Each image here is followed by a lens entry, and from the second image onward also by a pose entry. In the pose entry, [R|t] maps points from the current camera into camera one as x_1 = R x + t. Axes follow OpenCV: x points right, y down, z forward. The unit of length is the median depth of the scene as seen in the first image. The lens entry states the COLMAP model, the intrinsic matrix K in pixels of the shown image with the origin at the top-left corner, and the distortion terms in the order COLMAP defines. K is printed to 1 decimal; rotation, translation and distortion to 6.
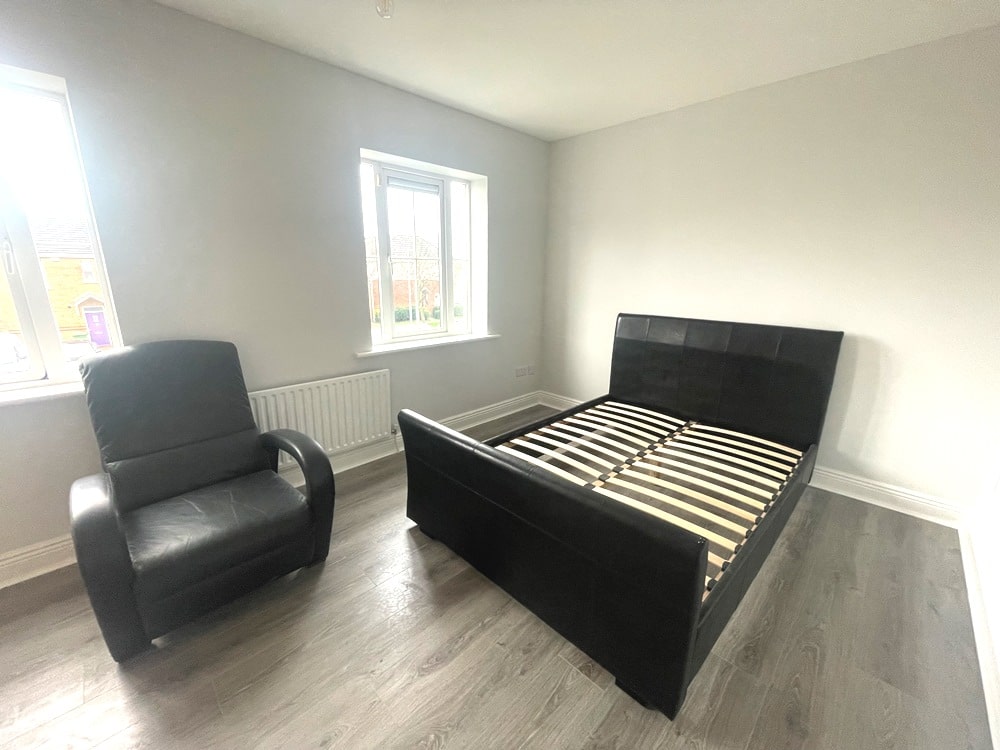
lens RADIAL K [[402.1, 0, 493.8], [0, 402.1, 366.4], [0, 0, 1]] dist [-0.007107, 0.000589]
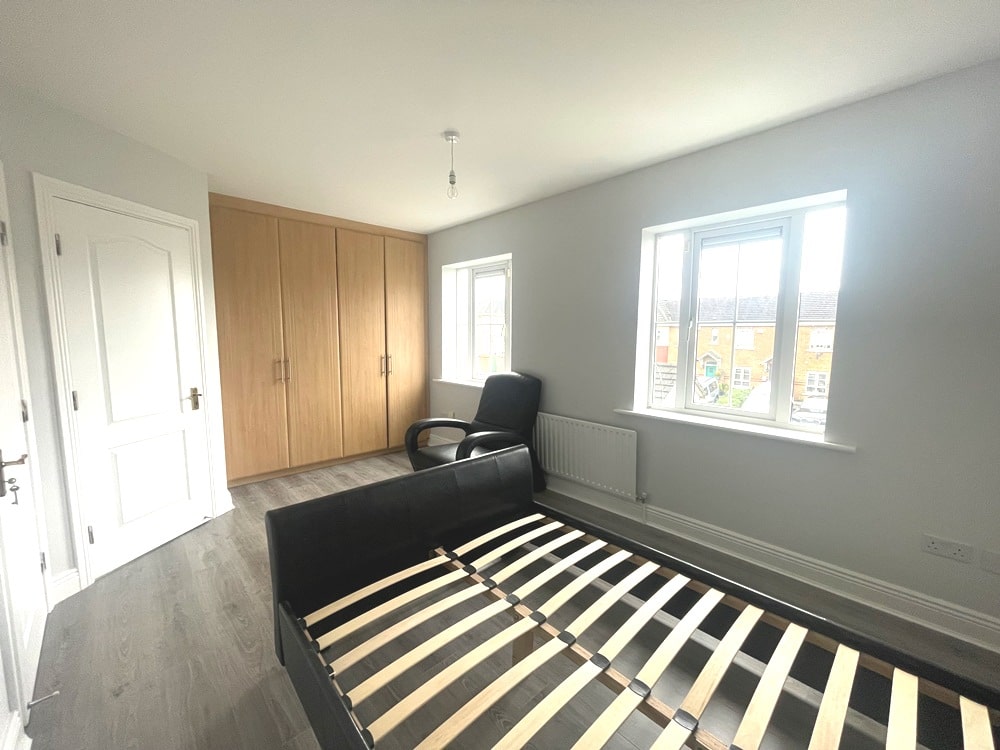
lens RADIAL K [[402.1, 0, 512.4], [0, 402.1, 376.8], [0, 0, 1]] dist [-0.007107, 0.000589]
pose [[0.001593, 0.090798, -0.995868, 0.646772], [-0.248290, 0.964720, 0.087561, -0.120778], [0.968684, 0.247125, 0.024081, 0.573084]]
